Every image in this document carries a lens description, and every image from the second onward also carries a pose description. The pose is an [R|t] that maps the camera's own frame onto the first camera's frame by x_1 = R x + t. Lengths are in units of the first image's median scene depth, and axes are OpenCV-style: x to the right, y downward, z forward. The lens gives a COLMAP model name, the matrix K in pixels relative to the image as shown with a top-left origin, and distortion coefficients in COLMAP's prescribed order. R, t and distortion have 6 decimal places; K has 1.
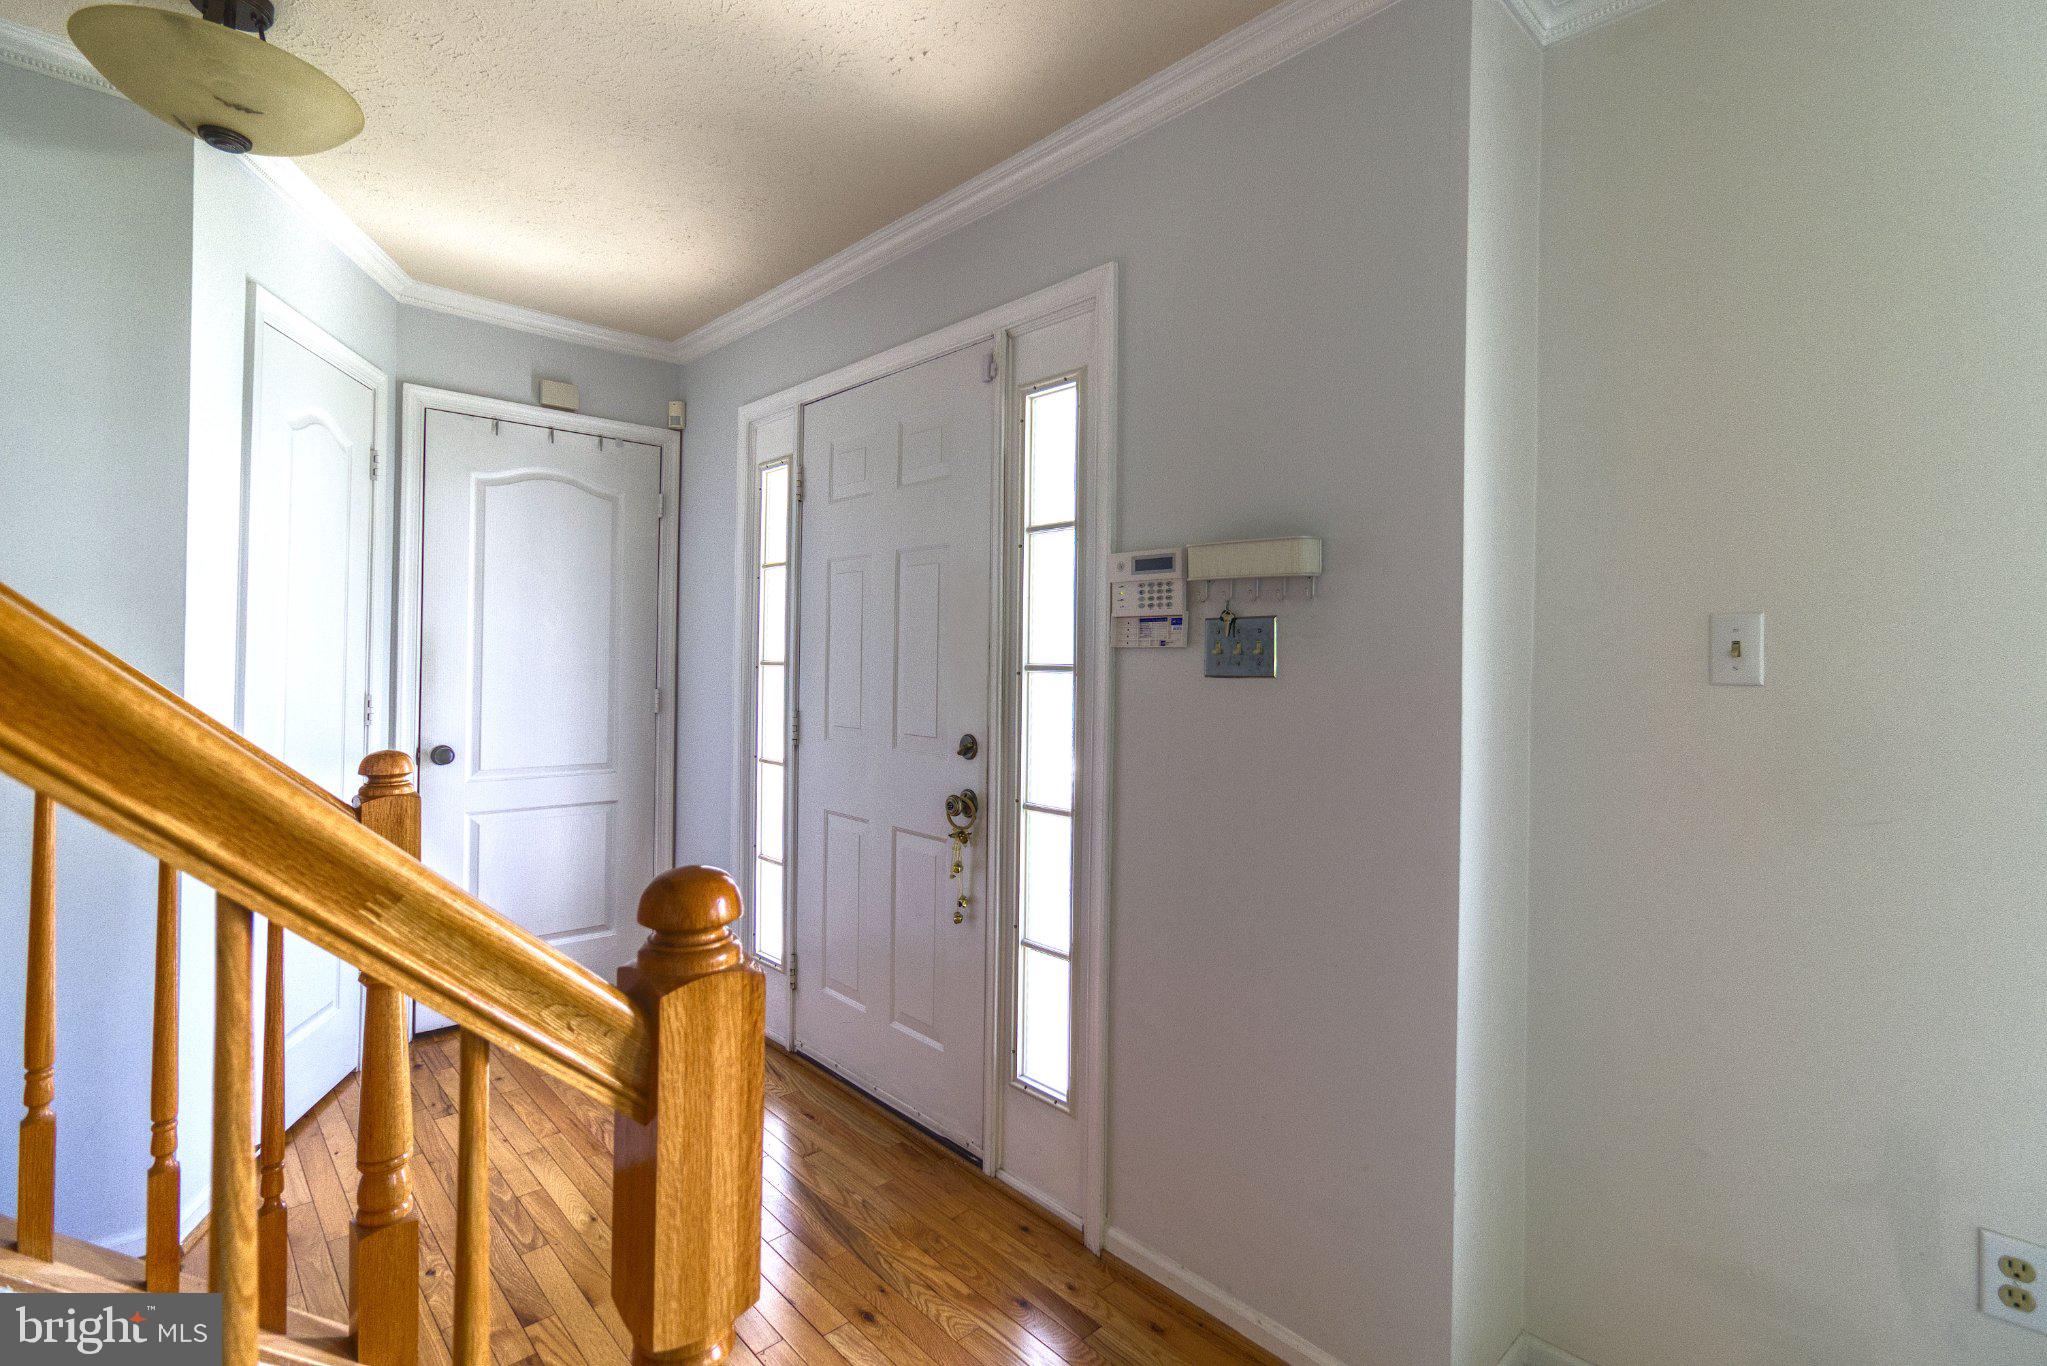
lens RADIAL K [[946.3, 0, 1038.5], [0, 946.3, 676.5], [0, 0, 1]] dist [-0.000432, 0.005083]
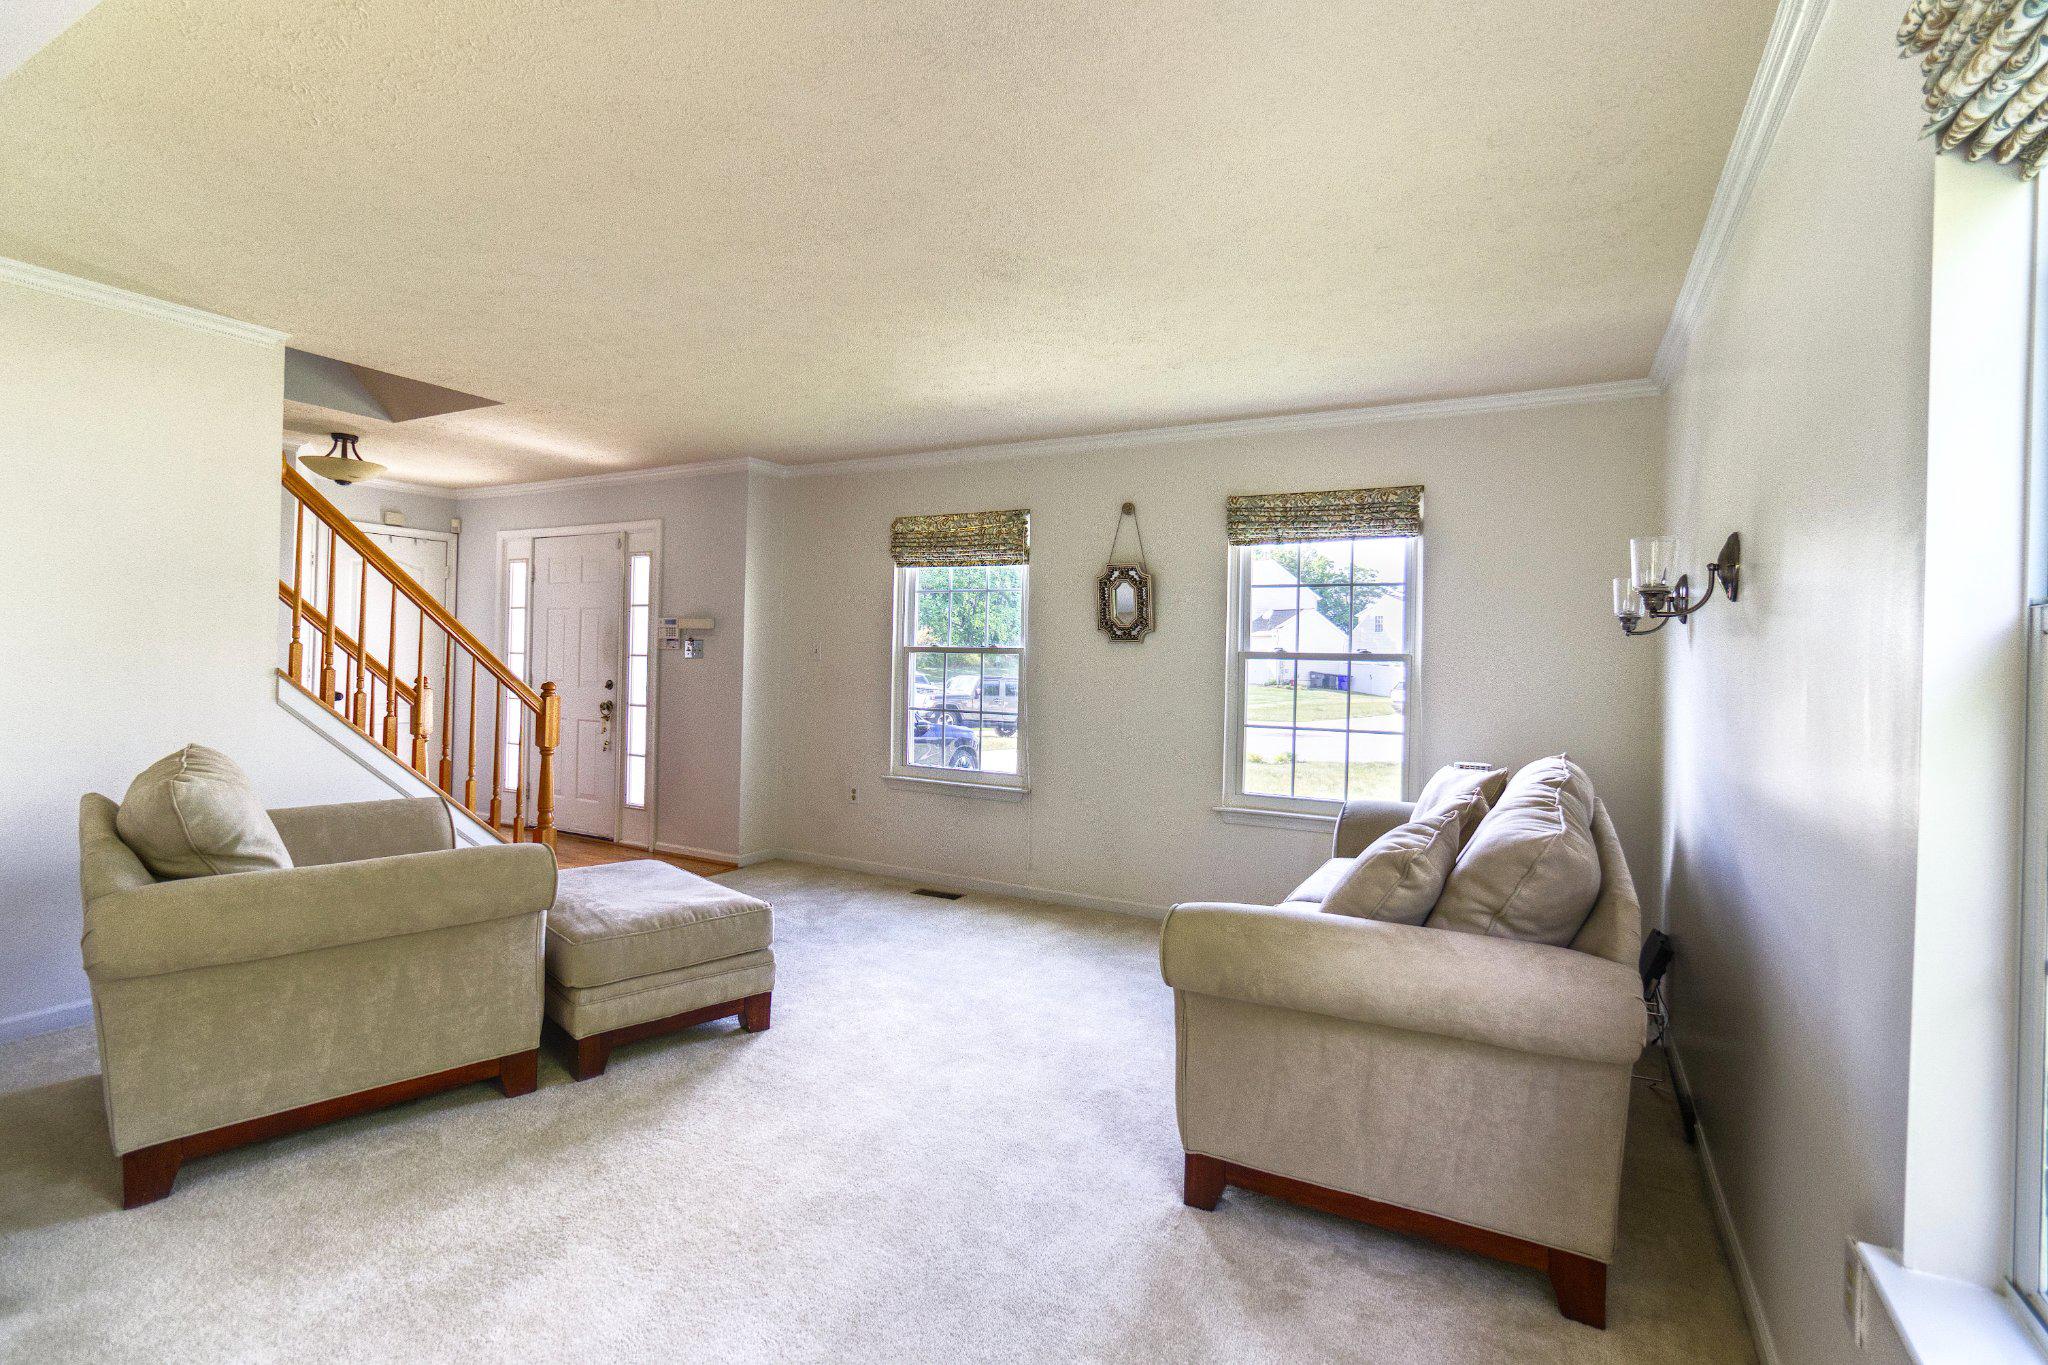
lens RADIAL K [[946.8, 0, 1022.2], [0, 946.8, 660.7], [0, 0, 1]] dist [-0.000432, 0.005083]
pose [[0.957074, 0.004891, 0.289804, 0.290611], [-0.001589, 0.999931, -0.011627, 0.038401], [-0.289841, 0.010667, 0.957016, -2.065268]]
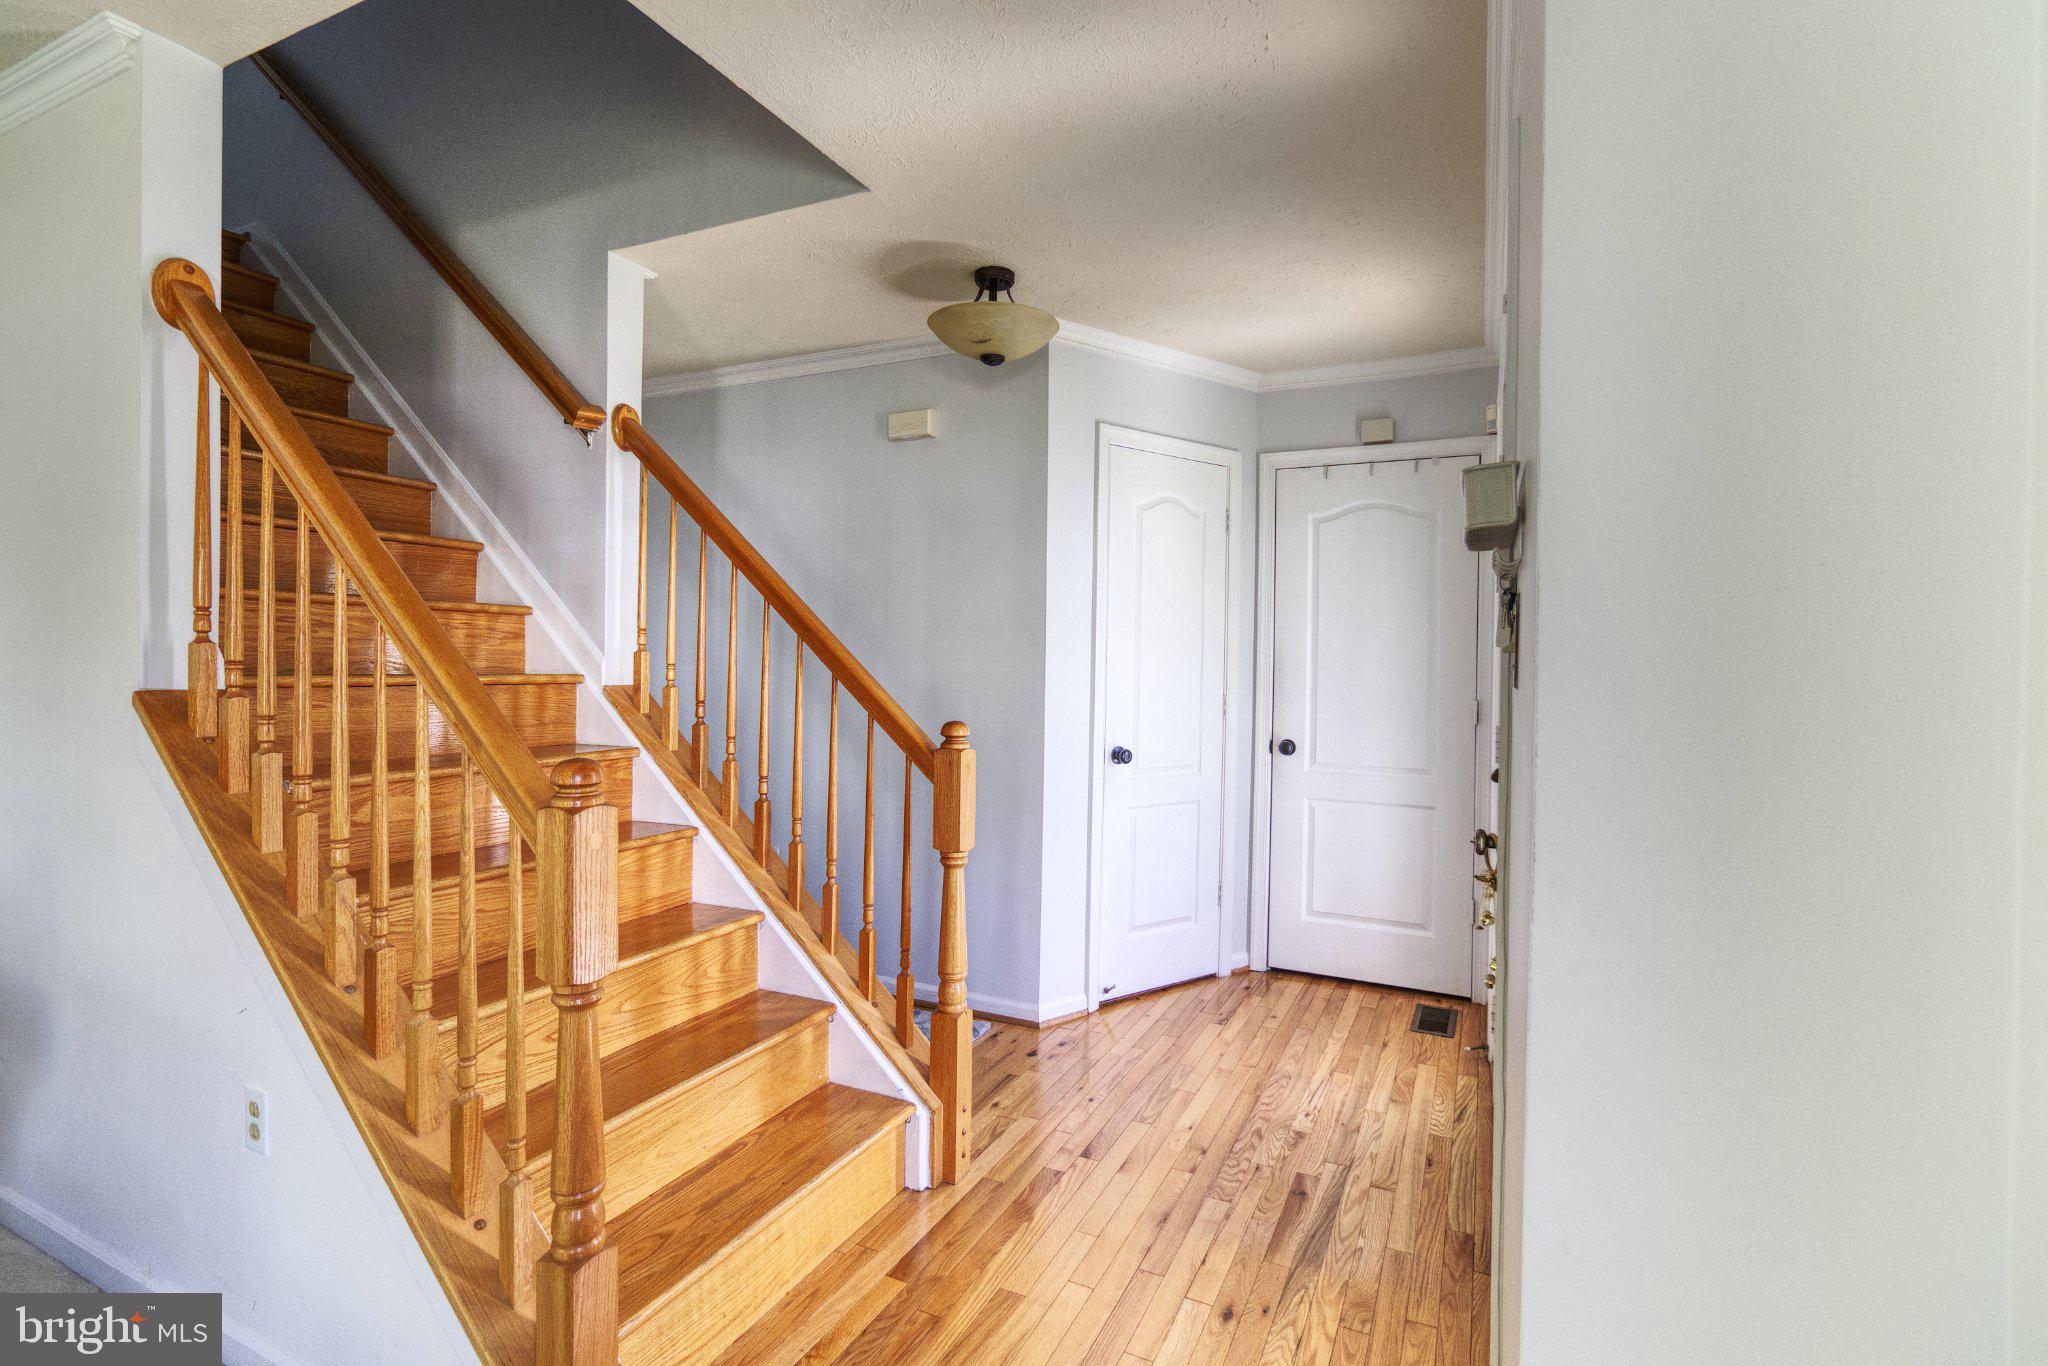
lens RADIAL K [[946.8, 0, 1039.4], [0, 946.8, 671.5], [0, 0, 1]] dist [-0.000432, 0.005083]
pose [[0.356209, 0.000769, -0.934406, 0.610894], [-0.021236, 0.999748, -0.007272, 0.000821], [0.934165, 0.022434, 0.356136, 0.385018]]
